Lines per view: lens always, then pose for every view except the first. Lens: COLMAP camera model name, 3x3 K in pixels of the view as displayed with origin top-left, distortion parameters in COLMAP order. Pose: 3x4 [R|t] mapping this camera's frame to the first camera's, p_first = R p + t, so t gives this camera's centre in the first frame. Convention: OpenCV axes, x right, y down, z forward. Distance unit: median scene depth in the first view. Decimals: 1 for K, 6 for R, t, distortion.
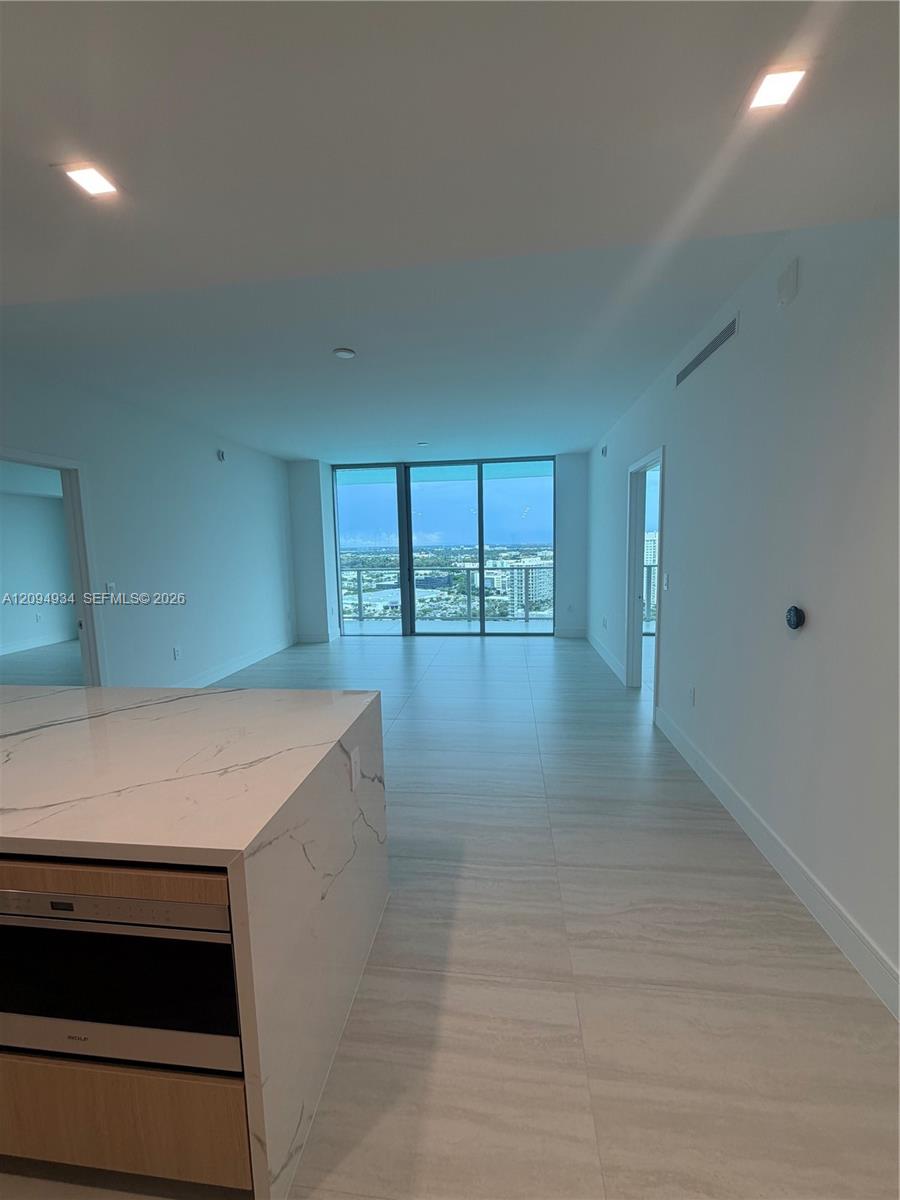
lens RADIAL K [[475.4, 0, 450.2], [0, 475.4, 599.1], [0, 0, 1]] dist [-0.000111, 0.000391]
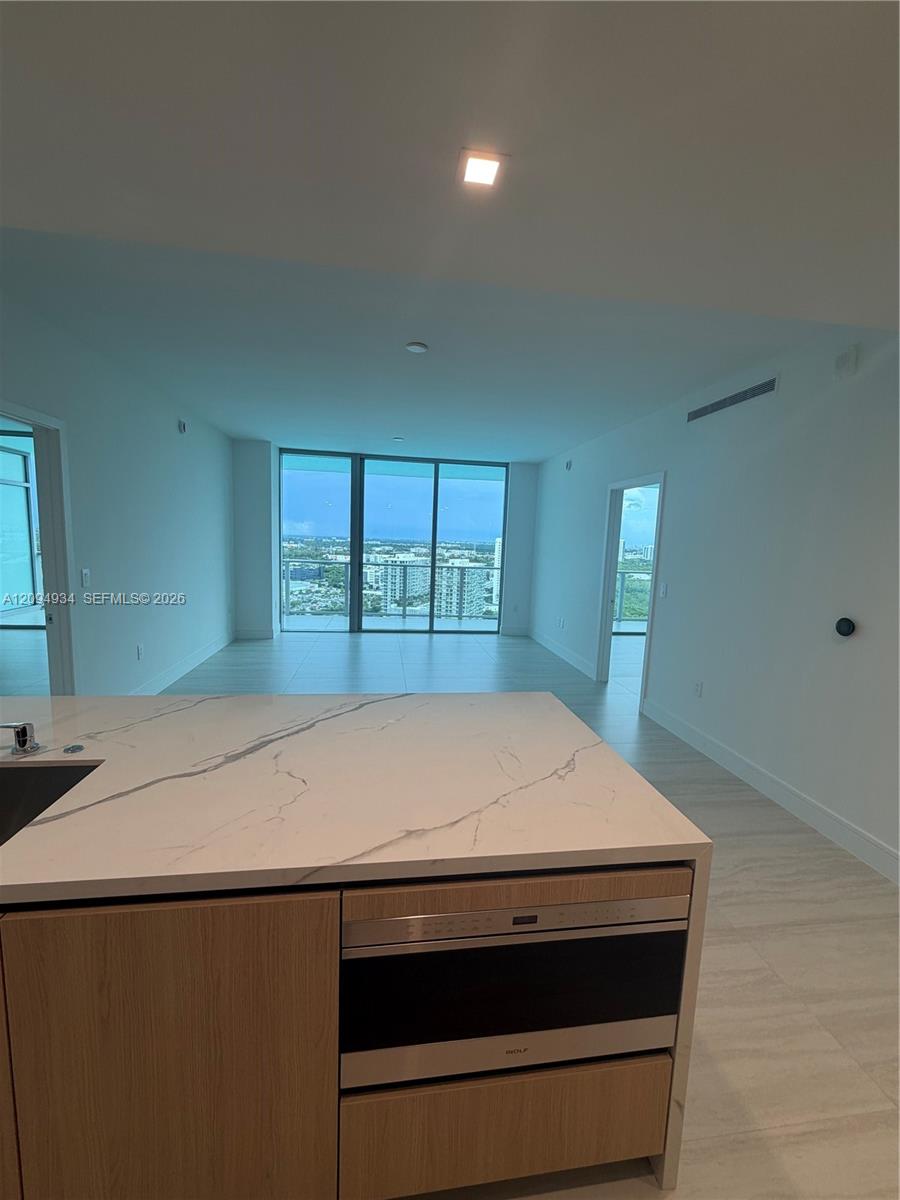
lens RADIAL K [[475.4, 0, 450.2], [0, 475.4, 599.1], [0, 0, 1]] dist [-0.000111, 0.000391]
pose [[0.964658, 0.027025, 0.262117, -0.173345], [-0.029791, 0.999535, 0.006581, -0.003376], [-0.261817, -0.014157, 0.965014, 0.013120]]
